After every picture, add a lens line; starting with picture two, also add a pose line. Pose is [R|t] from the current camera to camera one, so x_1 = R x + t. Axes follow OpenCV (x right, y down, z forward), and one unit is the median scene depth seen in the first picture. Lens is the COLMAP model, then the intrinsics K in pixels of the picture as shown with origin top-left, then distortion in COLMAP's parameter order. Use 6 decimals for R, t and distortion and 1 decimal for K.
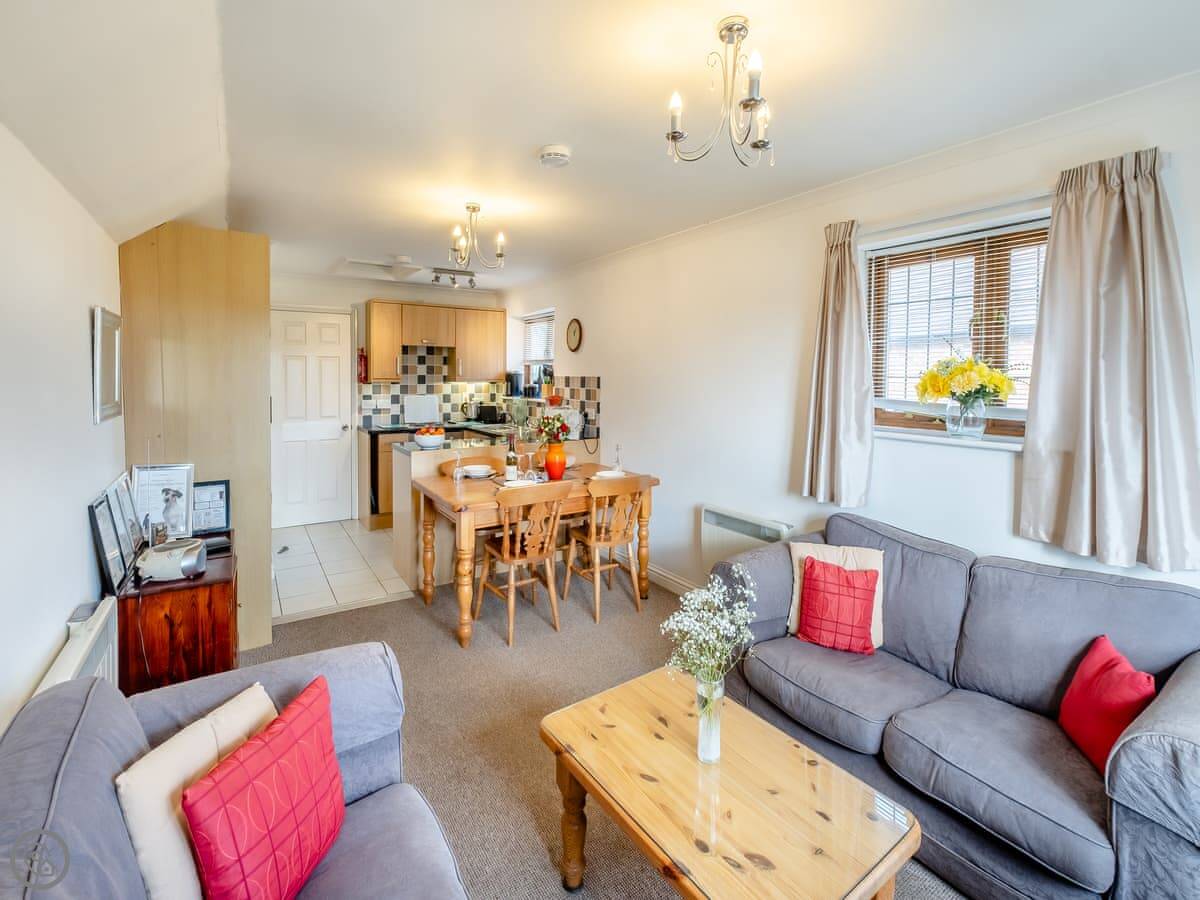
lens RADIAL K [[556.6, 0, 584.1], [0, 556.6, 382.5], [0, 0, 1]] dist [-0.000811, -0.000242]
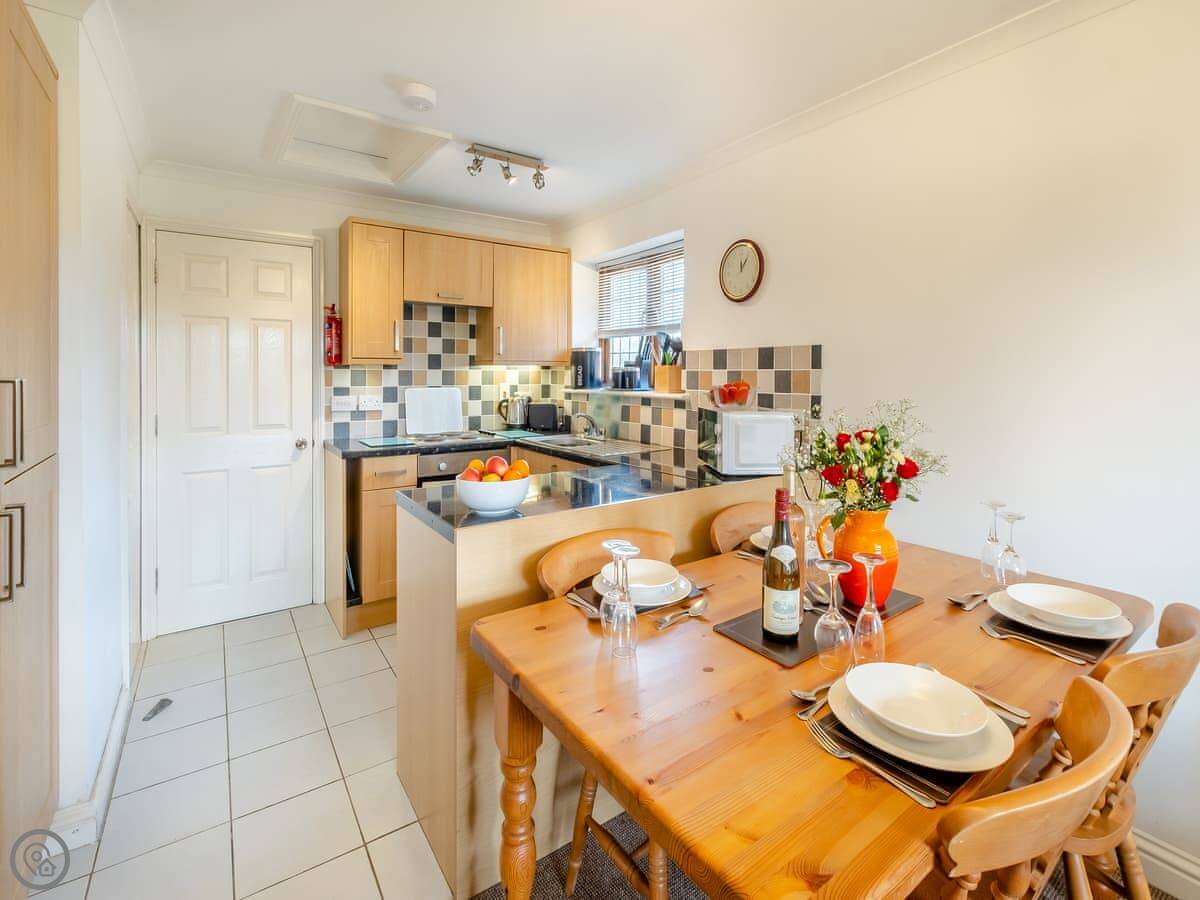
lens RADIAL K [[554.2, 0, 603.8], [0, 554.2, 368.0], [0, 0, 1]] dist [-0.001121, -0.000132]
pose [[0.997886, -0.003531, 0.064890, -0.150794], [0.004821, 0.999794, -0.019731, 0.014791], [-0.064807, 0.020002, 0.997697, 0.396591]]
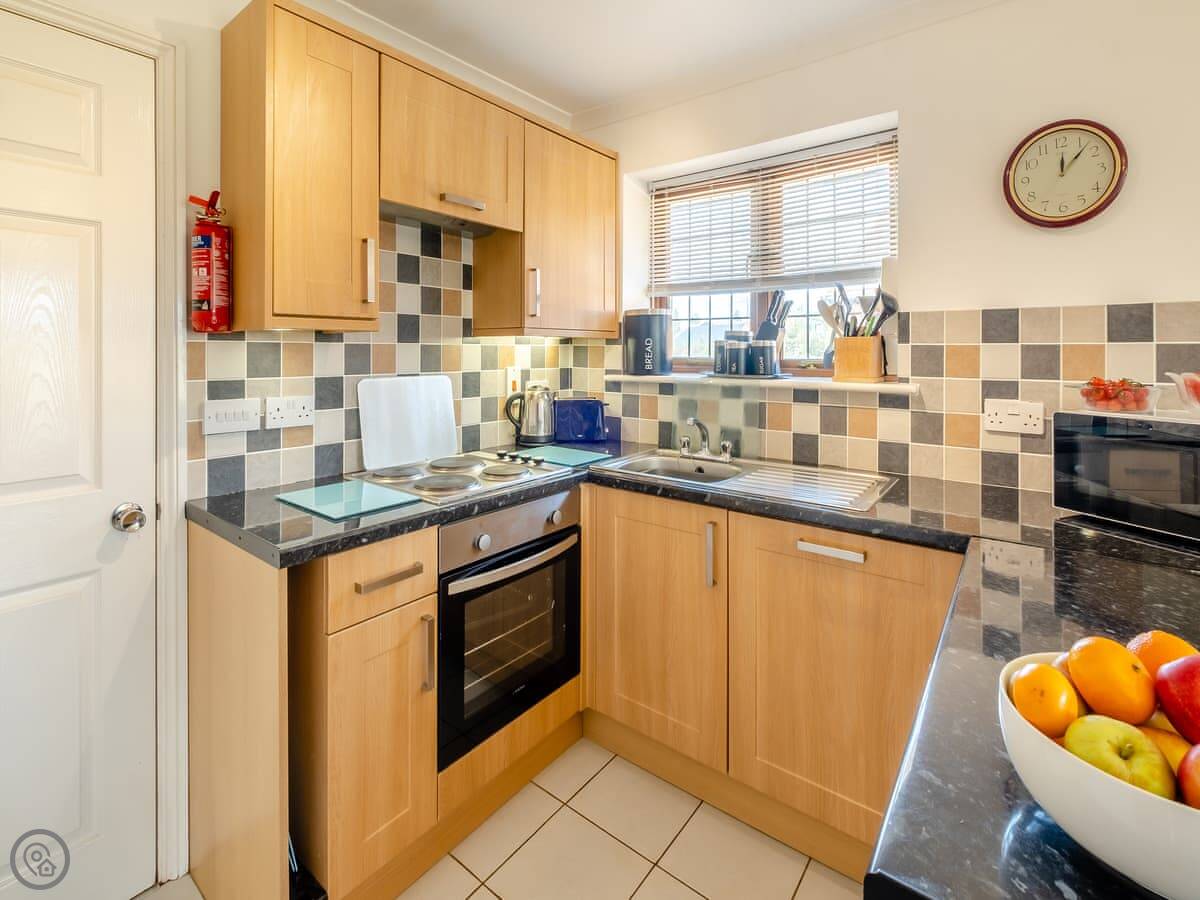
lens RADIAL K [[552.0, 0, 595.5], [0, 552.0, 347.0], [0, 0, 1]] dist [0.000155, -0.000005]
pose [[0.934269, -0.002485, 0.356559, -0.311266], [0.008664, 0.999839, -0.015732, 0.011936], [-0.356463, 0.017788, 0.934140, 0.674648]]
